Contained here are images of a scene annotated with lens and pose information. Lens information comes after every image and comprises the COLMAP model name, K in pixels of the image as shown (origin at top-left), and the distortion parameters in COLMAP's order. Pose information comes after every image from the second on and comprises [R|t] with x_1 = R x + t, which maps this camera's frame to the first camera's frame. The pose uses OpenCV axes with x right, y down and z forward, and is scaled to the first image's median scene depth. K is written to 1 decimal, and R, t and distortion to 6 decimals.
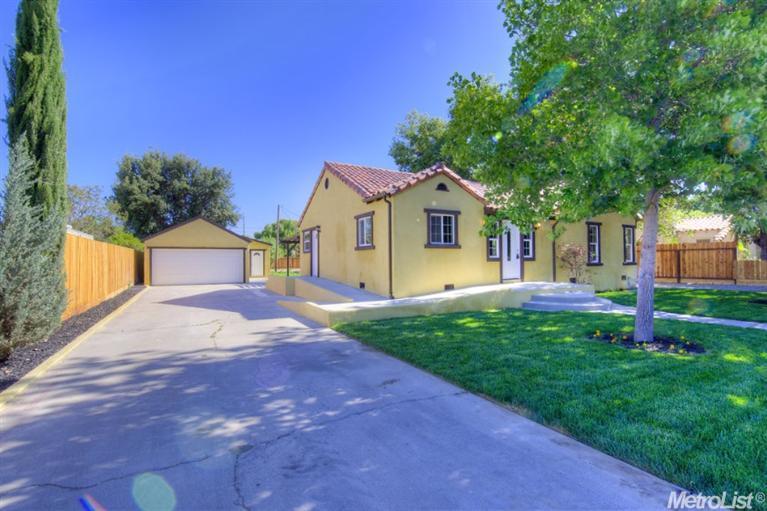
lens RADIAL K [[355.2, 0, 381.0], [0, 355.2, 257.9], [0, 0, 1]] dist [-0.007865, -0.001725]
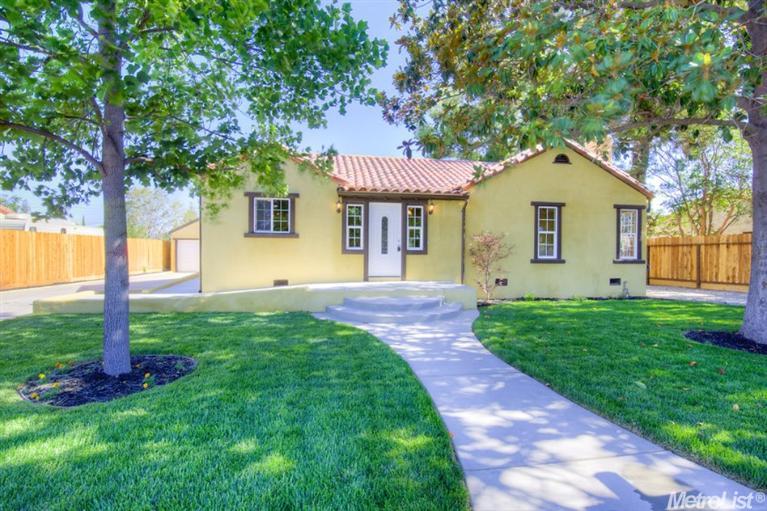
lens RADIAL K [[355.2, 0, 381.5], [0, 355.2, 257.0], [0, 0, 1]] dist [-0.007865, -0.001725]
pose [[0.937781, 0.017919, -0.346765, 0.611785], [-0.012145, 0.999749, 0.018815, 0.000551], [0.347015, -0.013433, 0.937763, 0.238321]]
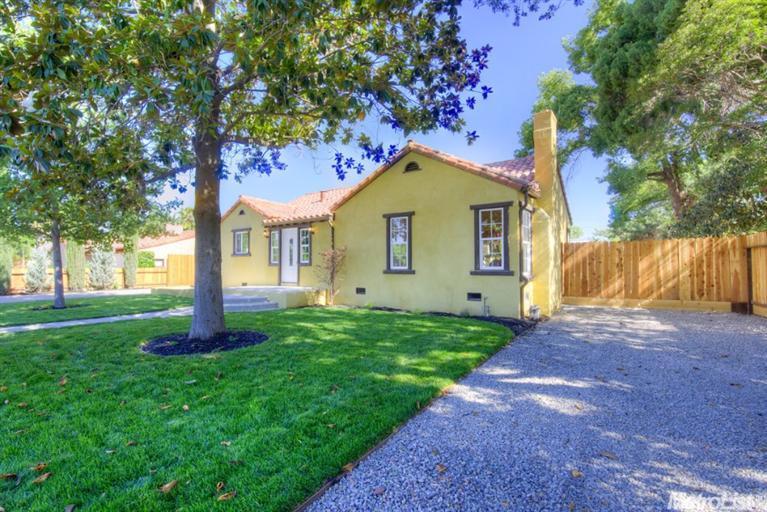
lens RADIAL K [[355.2, 0, 380.9], [0, 355.2, 256.3], [0, 0, 1]] dist [-0.007865, -0.001725]
pose [[0.438984, -0.016694, -0.898340, 1.406572], [0.004639, 0.999856, -0.016314, -0.001428], [0.898483, 0.002995, 0.438999, 0.744238]]
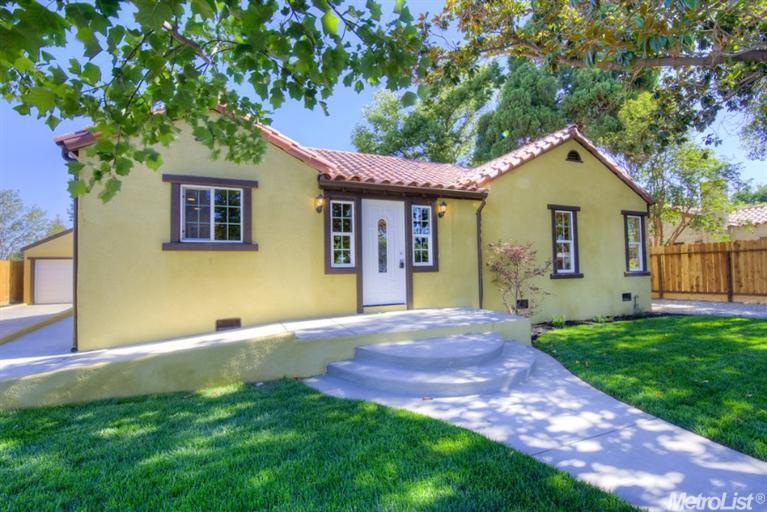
lens RADIAL K [[355.2, 0, 381.5], [0, 355.2, 257.5], [0, 0, 1]] dist [-0.007865, -0.001725]
pose [[0.994473, -0.012795, -0.104214, 0.404615], [0.010090, 0.999599, -0.026442, 0.000034], [0.104511, 0.025244, 0.994203, 0.424134]]
